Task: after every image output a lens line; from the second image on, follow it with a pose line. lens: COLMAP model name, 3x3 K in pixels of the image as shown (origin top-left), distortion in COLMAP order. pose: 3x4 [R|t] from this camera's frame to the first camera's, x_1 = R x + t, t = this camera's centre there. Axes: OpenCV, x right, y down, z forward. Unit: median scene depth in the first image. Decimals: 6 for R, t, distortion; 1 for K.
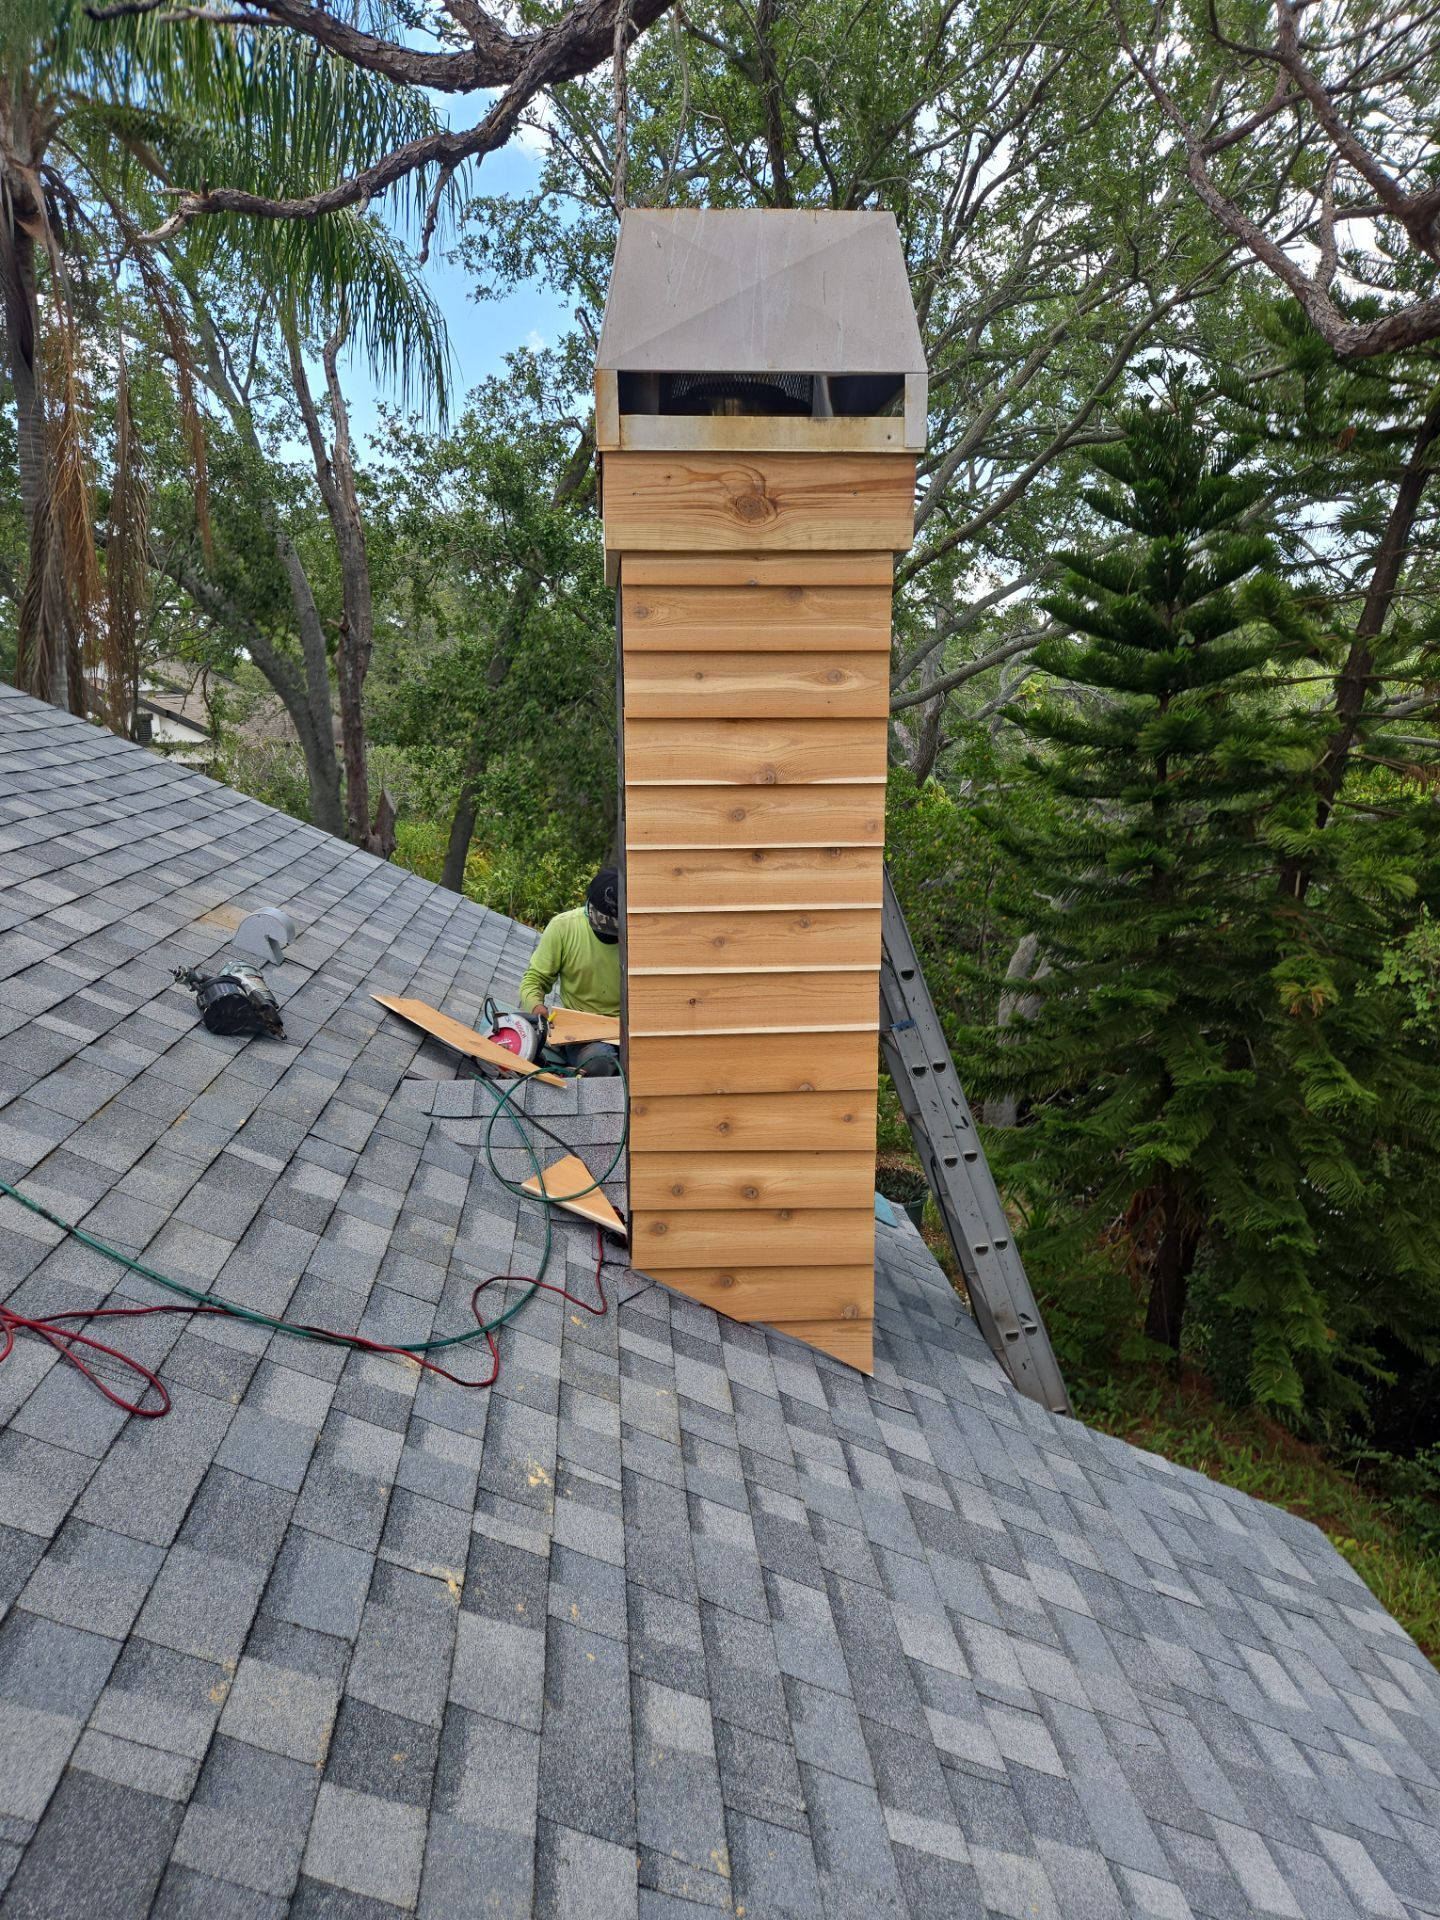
lens RADIAL K [[1266.6, 0, 687.8], [0, 1266.6, 961.2], [0, 0, 1]] dist [0.085760, -0.077013]
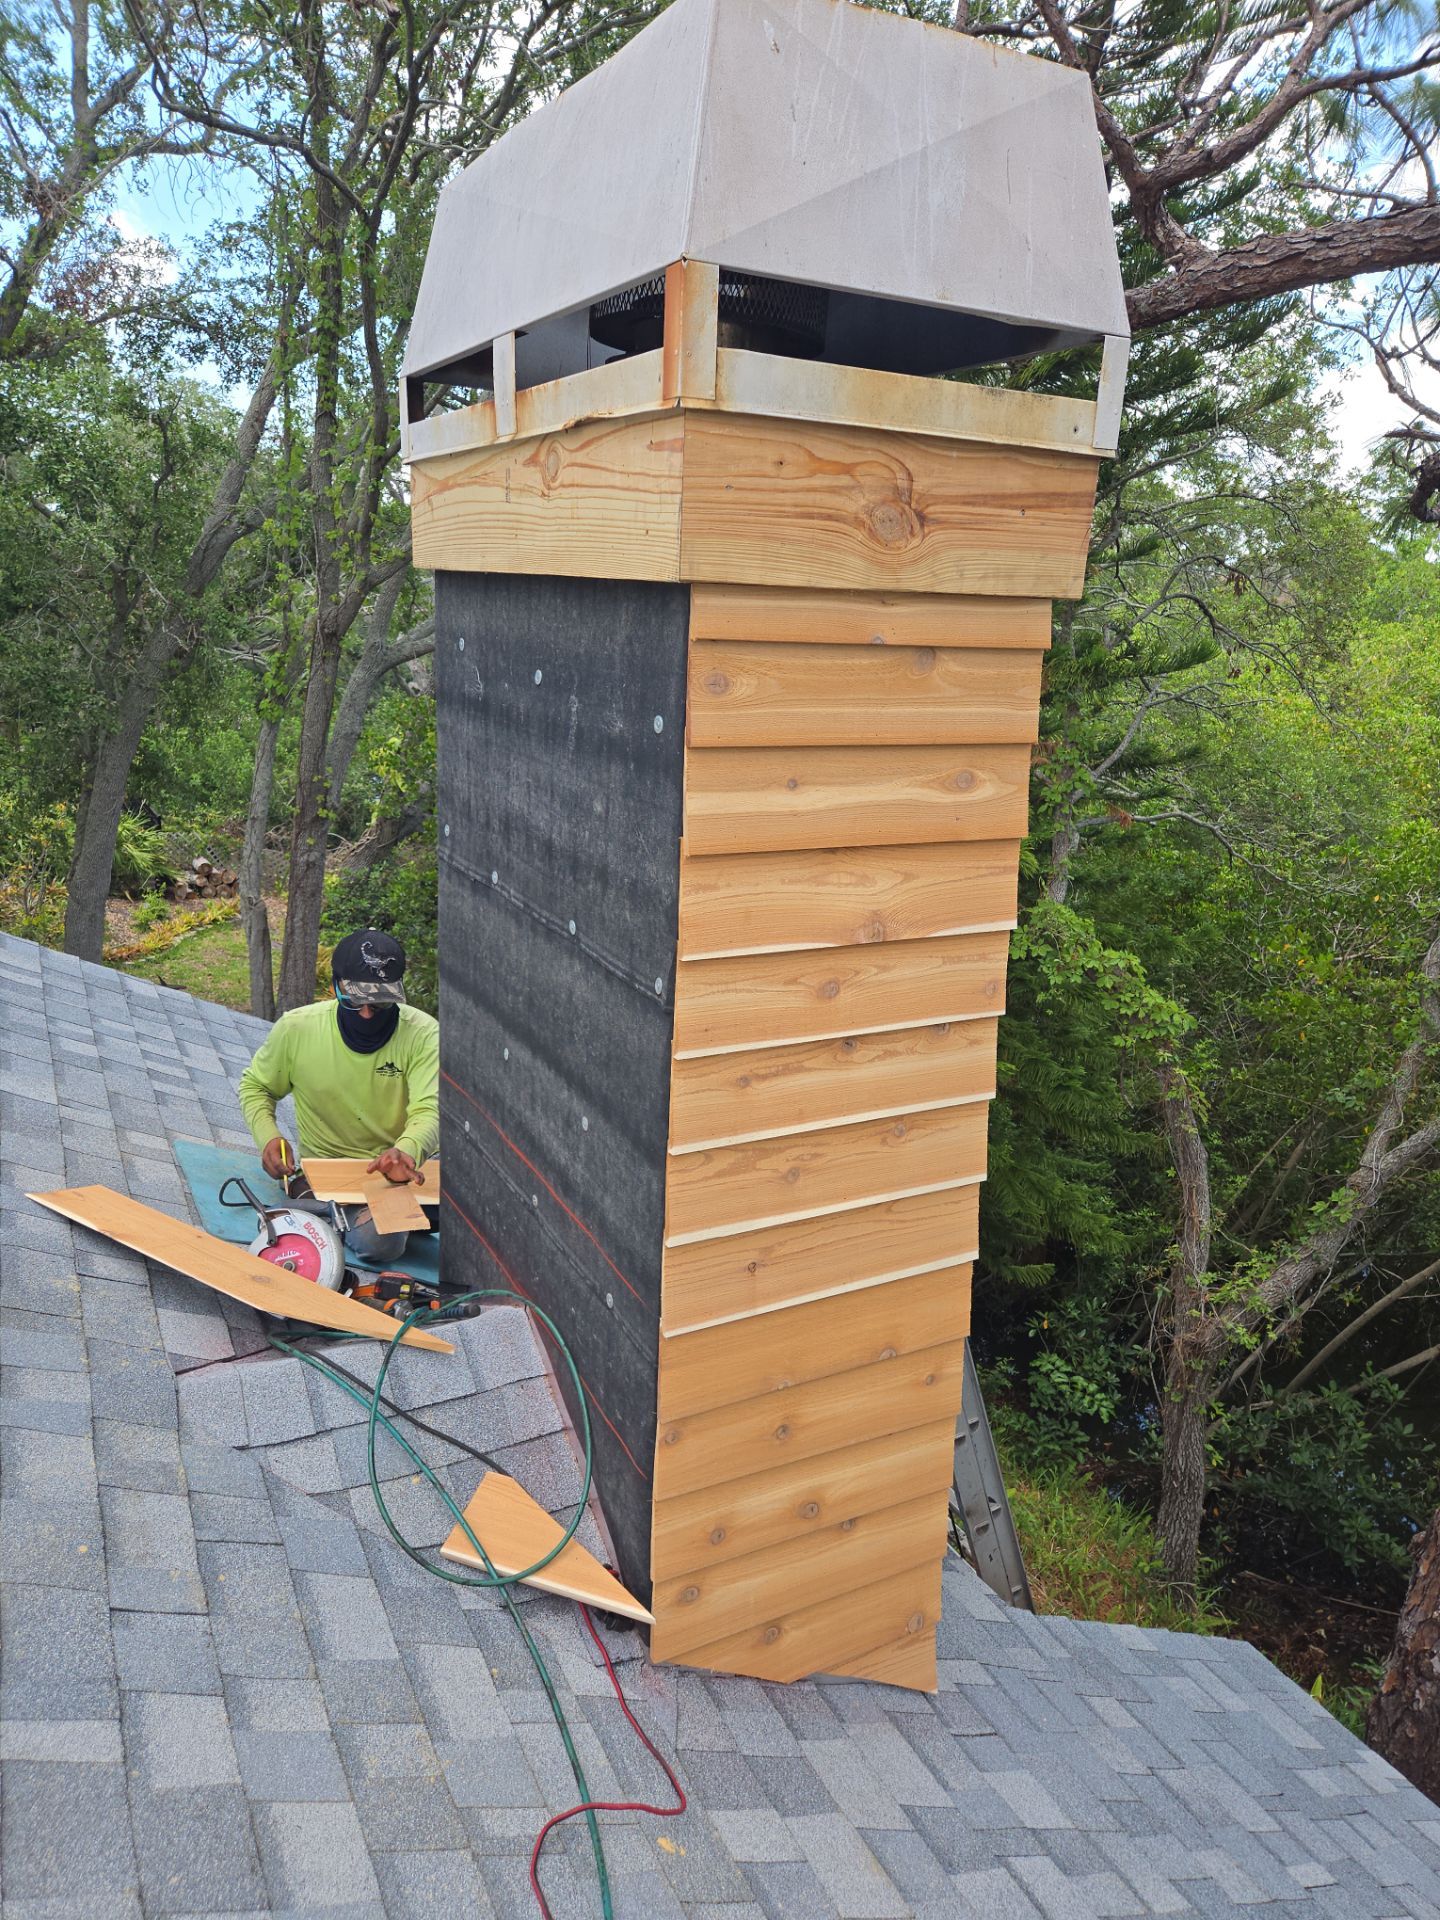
lens RADIAL K [[1266.6, 0, 687.8], [0, 1266.6, 961.2], [0, 0, 1]] dist [0.085760, -0.077013]
pose [[0.915883, -0.067606, 0.395712, -0.280464], [0.039358, 0.996091, 0.079084, -0.181283], [-0.399511, -0.056858, 0.914963, 0.424565]]
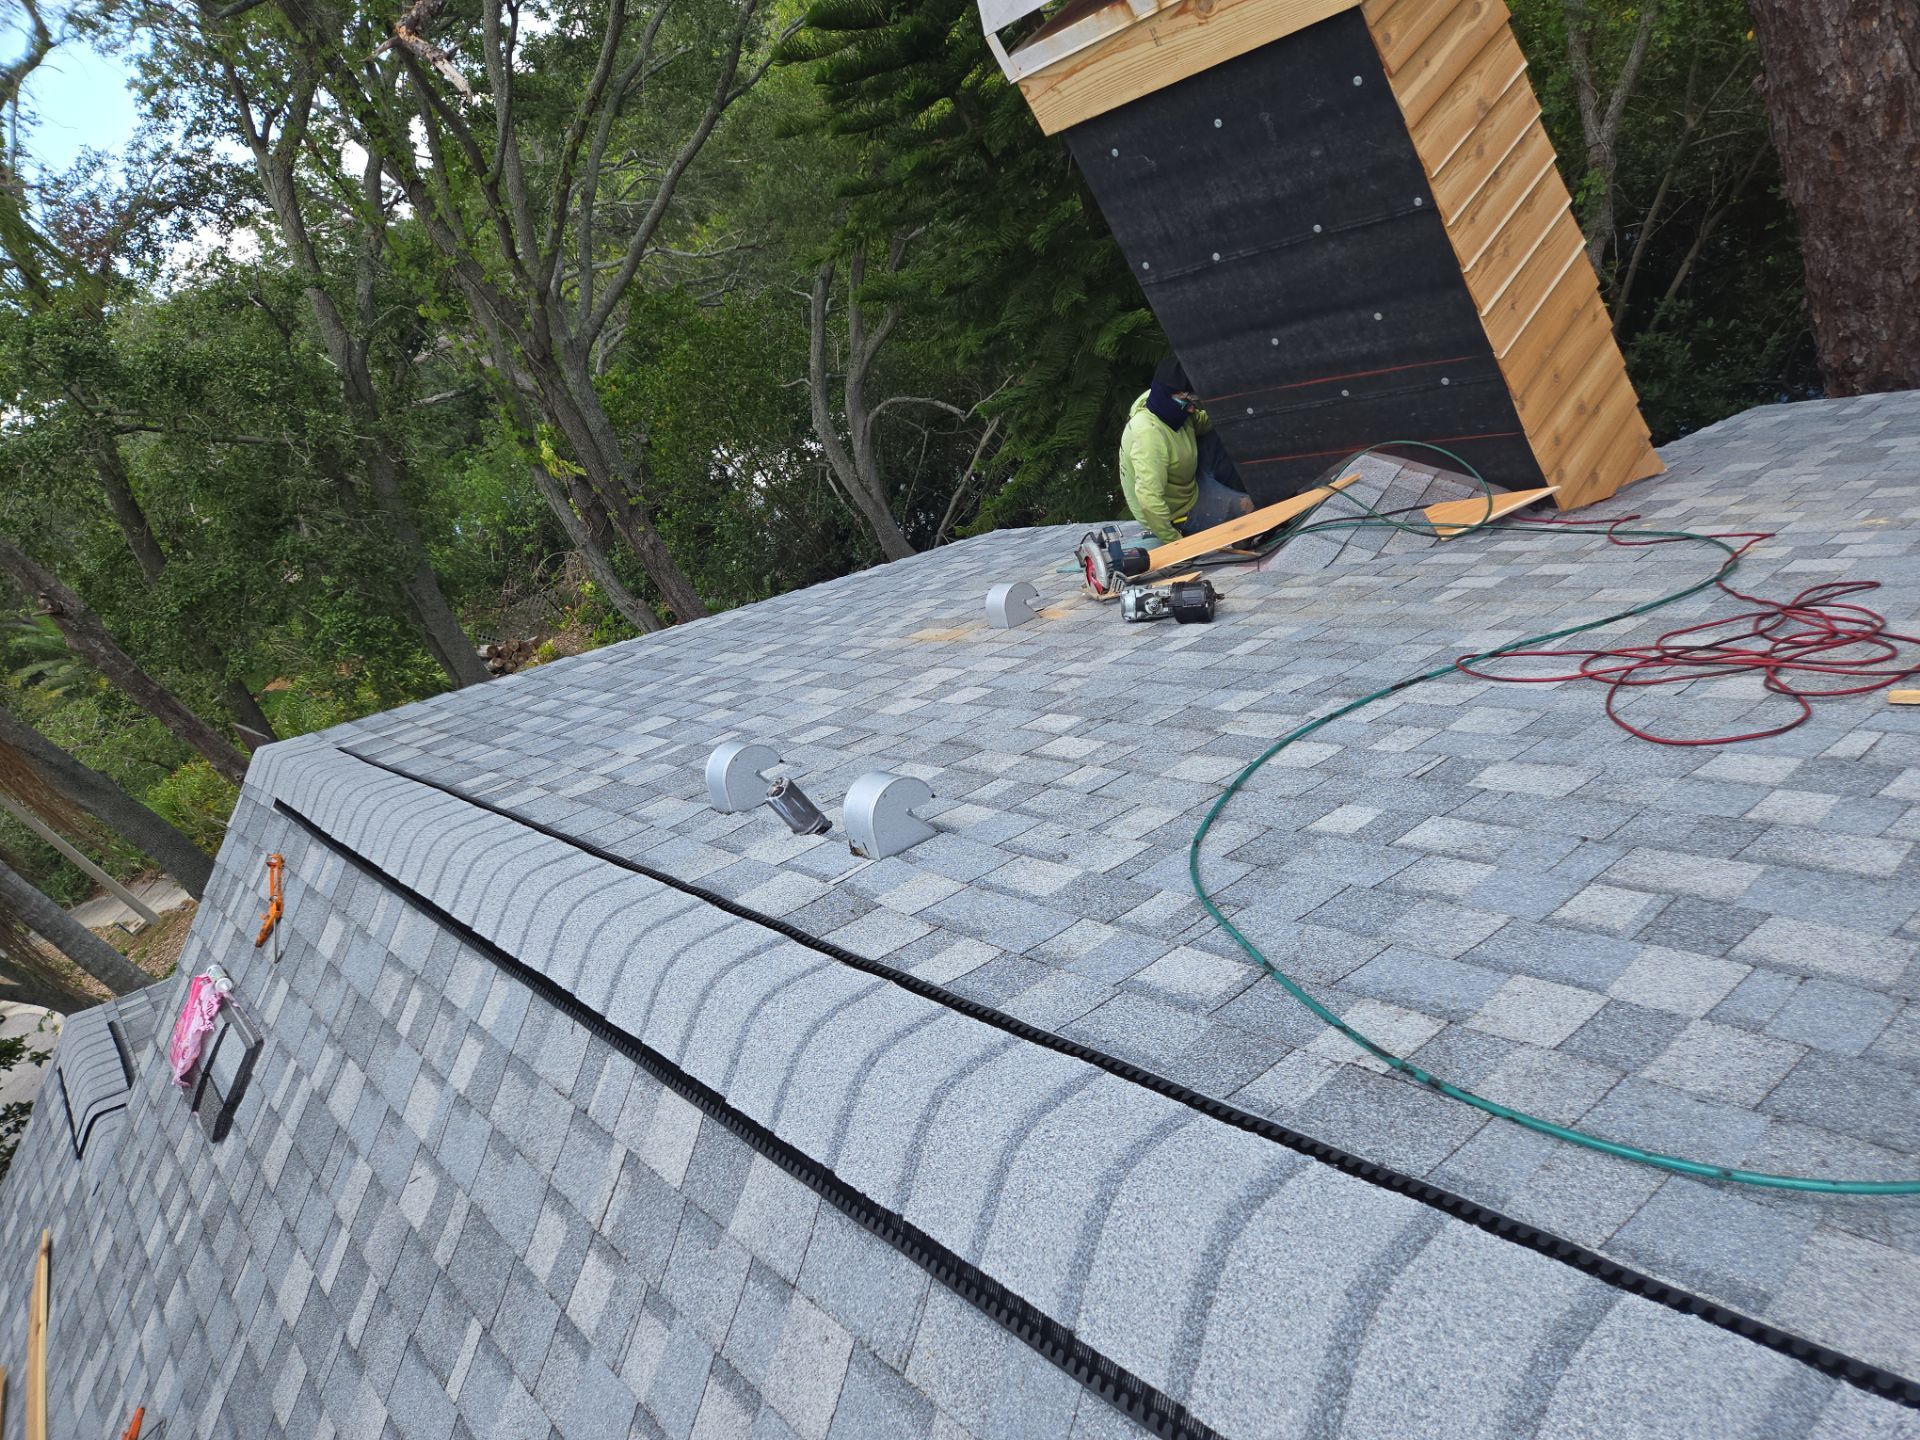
lens RADIAL K [[1258.5, 0, 953.5], [0, 1258.5, 732.5], [0, 0, 1]] dist [0.081023, -0.077965]
pose [[0.635552, -0.699919, 0.325863, -1.076250], [0.636120, 0.713906, 0.292728, -0.397163], [-0.437522, 0.021244, 0.898957, 0.107686]]
